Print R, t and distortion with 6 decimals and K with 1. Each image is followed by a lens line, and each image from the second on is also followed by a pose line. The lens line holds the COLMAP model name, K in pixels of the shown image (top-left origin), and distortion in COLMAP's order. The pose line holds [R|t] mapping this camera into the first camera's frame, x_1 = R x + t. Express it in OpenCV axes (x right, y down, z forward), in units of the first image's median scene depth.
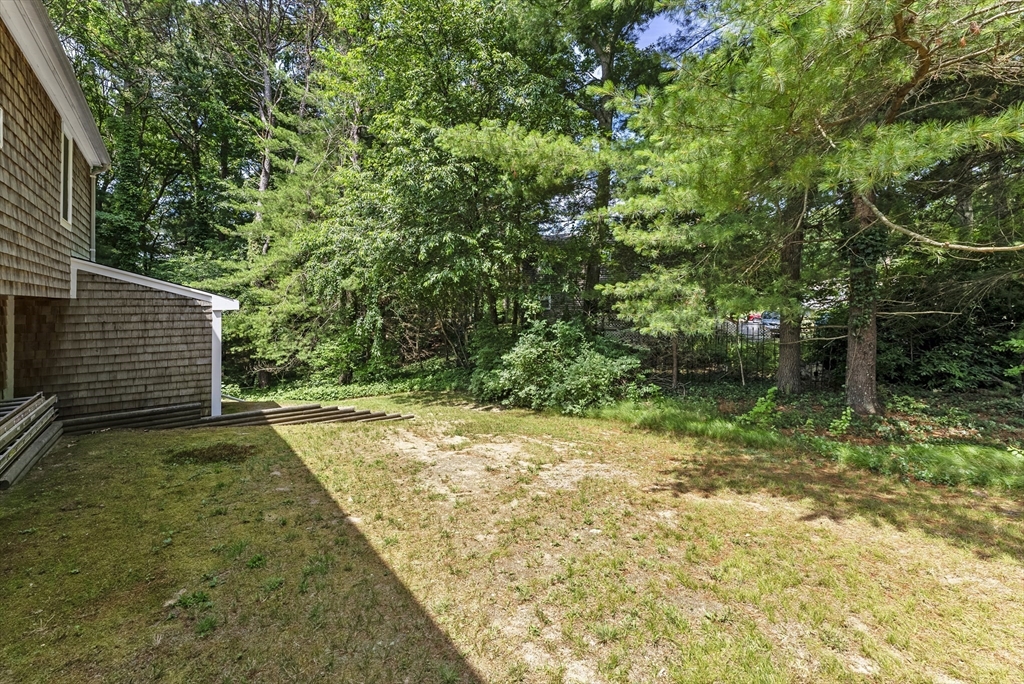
lens RADIAL K [[423.0, 0, 510.5], [0, 423.0, 304.2], [0, 0, 1]] dist [0.000434, -0.000081]
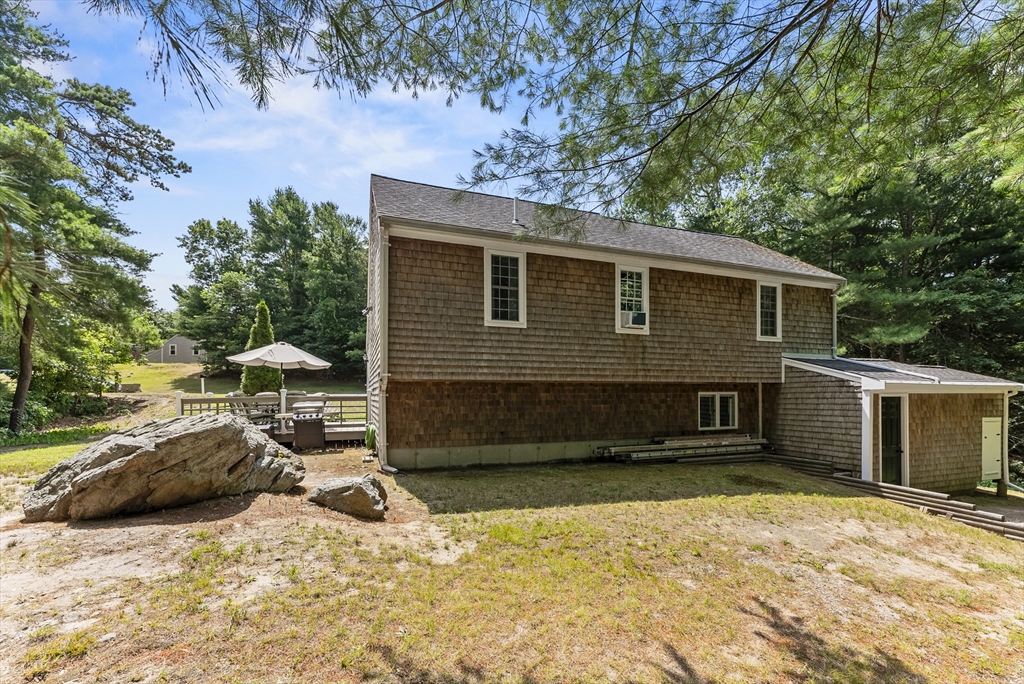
lens RADIAL K [[413.4, 0, 509.8], [0, 413.4, 391.8], [0, 0, 1]] dist [-0.000243, -0.000060]
pose [[-0.329752, -0.006749, -0.944043, 0.746843], [0.002383, 0.999965, -0.007981, 0.029165], [0.944064, -0.004881, -0.329725, 0.492168]]
